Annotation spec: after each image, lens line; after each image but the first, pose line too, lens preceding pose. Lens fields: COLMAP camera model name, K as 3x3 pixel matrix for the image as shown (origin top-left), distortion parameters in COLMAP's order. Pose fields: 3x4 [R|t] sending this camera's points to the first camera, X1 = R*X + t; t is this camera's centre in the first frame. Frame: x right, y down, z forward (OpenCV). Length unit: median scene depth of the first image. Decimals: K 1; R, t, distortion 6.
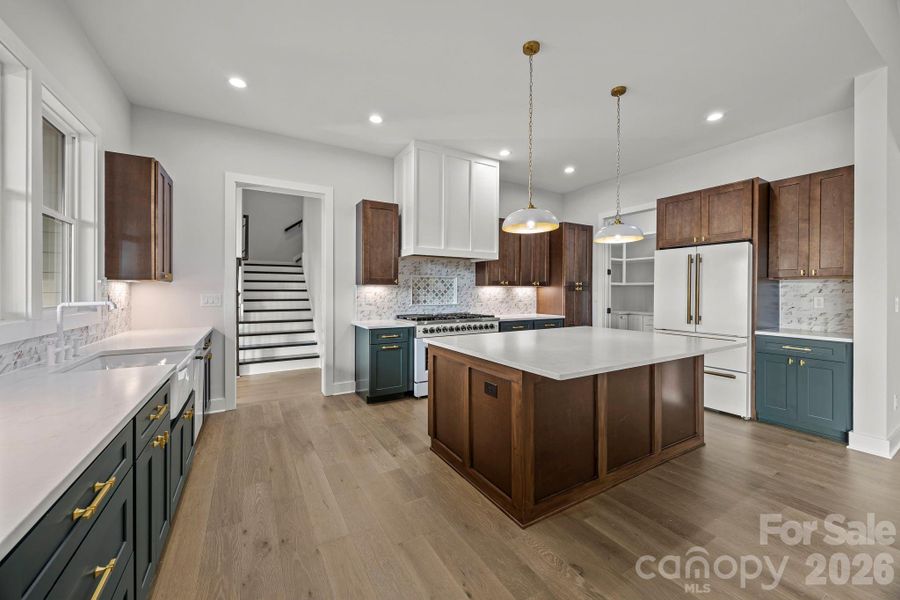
lens RADIAL K [[349.0, 0, 455.7], [0, 349.0, 289.6], [0, 0, 1]] dist [-0.001199, -0.000153]
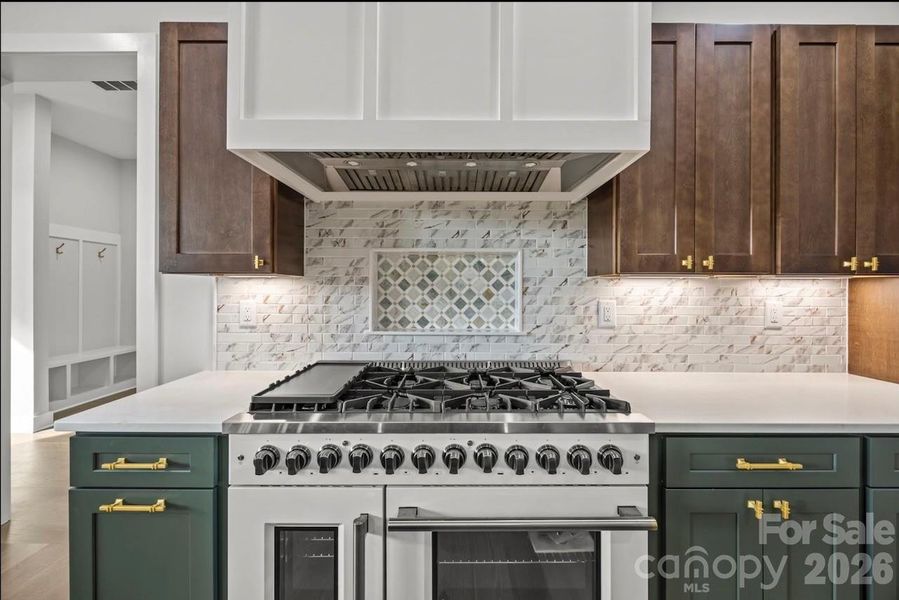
lens RADIAL K [[348.6, 0, 455.2], [0, 348.6, 289.7], [0, 0, 1]] dist [-0.001199, -0.000153]
pose [[0.858501, 0.002730, -0.512804, 0.119271], [-0.000538, 0.999990, 0.004423, -0.000718], [0.512811, -0.003521, 0.858494, 0.691426]]
